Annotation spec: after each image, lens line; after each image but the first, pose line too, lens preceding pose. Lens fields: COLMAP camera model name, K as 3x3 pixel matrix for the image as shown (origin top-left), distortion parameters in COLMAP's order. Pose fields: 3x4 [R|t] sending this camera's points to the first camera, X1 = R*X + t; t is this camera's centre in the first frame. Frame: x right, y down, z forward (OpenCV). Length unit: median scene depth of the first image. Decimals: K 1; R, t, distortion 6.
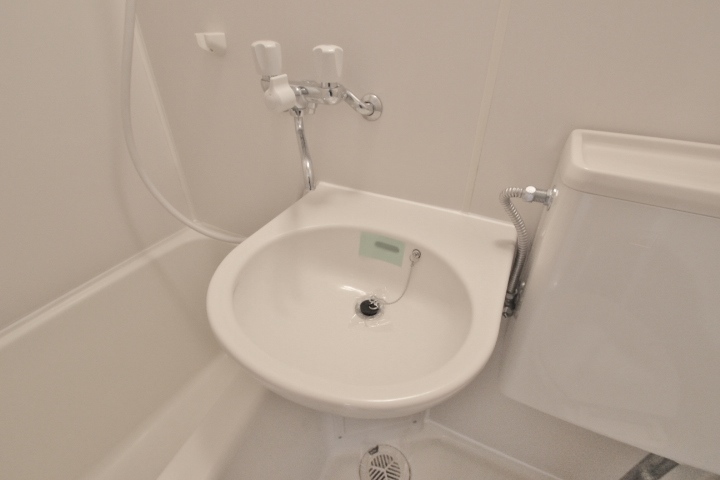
lens RADIAL K [[334.4, 0, 363.1], [0, 334.4, 238.7], [0, 0, 1]] dist [-0.001998, 0.000001]
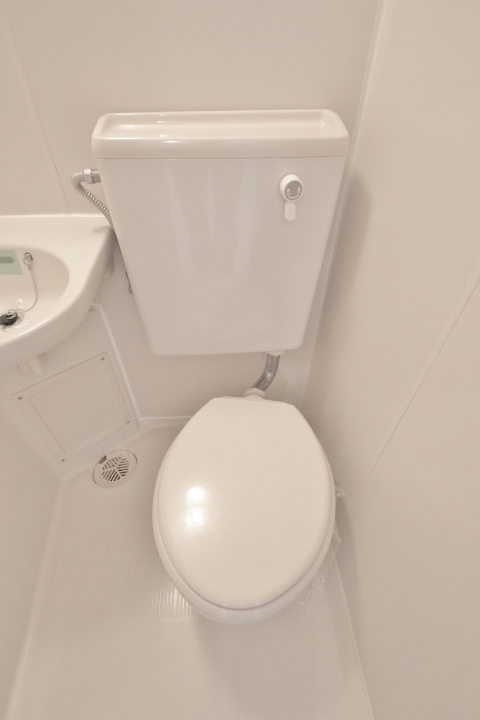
lens RADIAL K [[334.4, 0, 239.1], [0, 334.4, 358.6], [0, 0, 1]] dist [-0.001998, 0.000001]
pose [[0.873753, -0.335897, 0.351750, 0.246191], [0.265797, 0.935439, 0.233037, 0.266342], [-0.407318, -0.110123, 0.906623, -0.307071]]
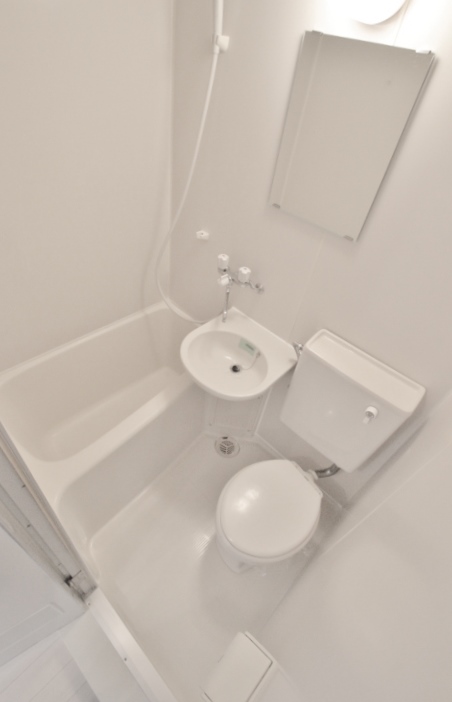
lens RADIAL K [[336.7, 0, 223.3], [0, 336.7, 350.3], [0, 0, 1]] dist [0.001875, 0.000070]
pose [[0.946544, 0.292475, -0.136062, 0.222992], [-0.265555, 0.945974, 0.186049, -0.346123], [0.183126, -0.139972, 0.973074, -1.360681]]
